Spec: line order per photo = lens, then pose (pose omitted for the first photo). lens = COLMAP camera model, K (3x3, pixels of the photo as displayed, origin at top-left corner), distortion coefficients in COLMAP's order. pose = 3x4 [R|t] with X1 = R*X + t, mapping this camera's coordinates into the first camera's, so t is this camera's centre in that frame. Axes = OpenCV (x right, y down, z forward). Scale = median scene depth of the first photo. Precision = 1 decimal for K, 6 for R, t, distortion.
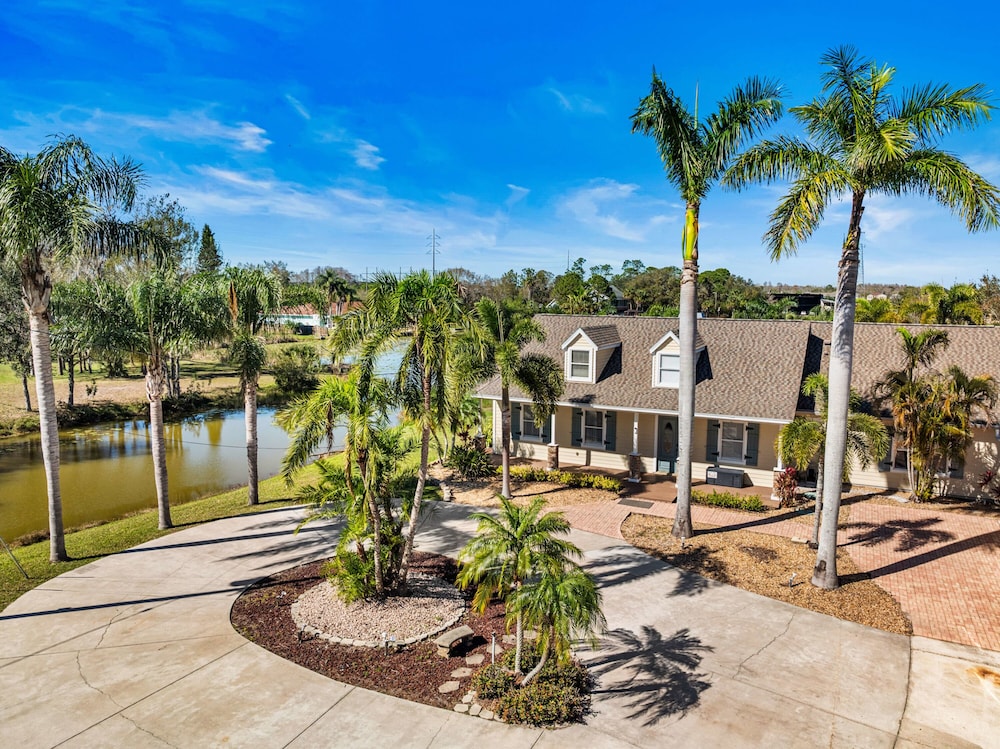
lens RADIAL K [[707.7, 0, 505.6], [0, 707.7, 373.8], [0, 0, 1]] dist [-0.043099, 0.006223]
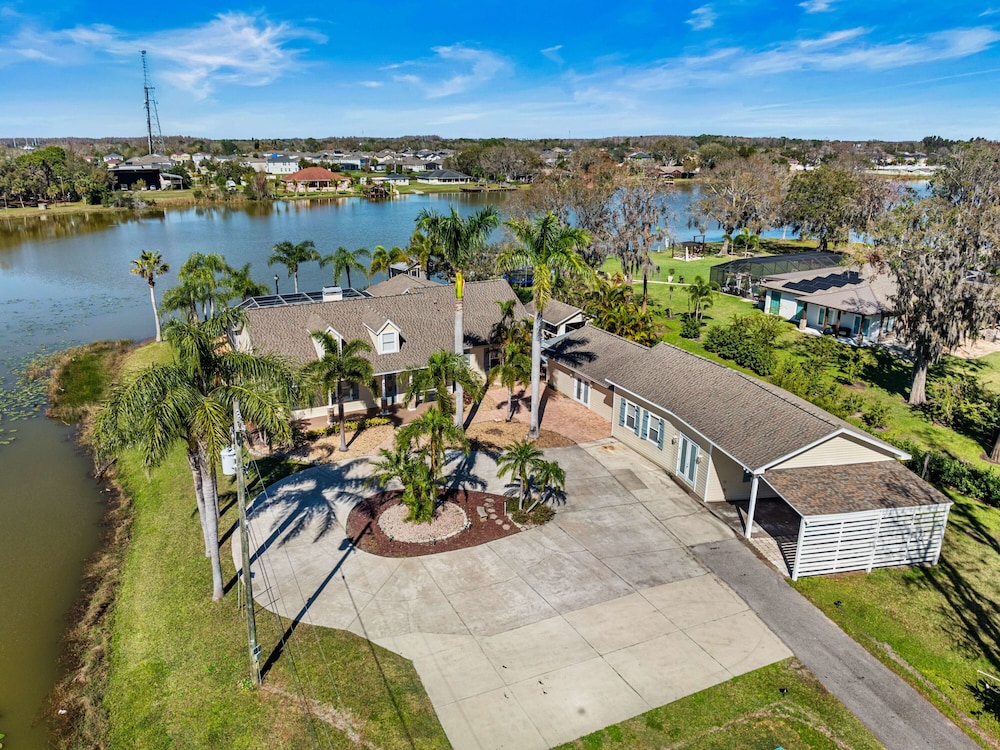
lens RADIAL K [[707.7, 0, 505.6], [0, 707.7, 374.3], [0, 0, 1]] dist [-0.043099, 0.006223]
pose [[0.590268, -0.254350, 0.766087, -1.126116], [0.088424, 0.963722, 0.251837, -0.413366], [-0.802350, -0.080911, 0.591345, -0.232934]]
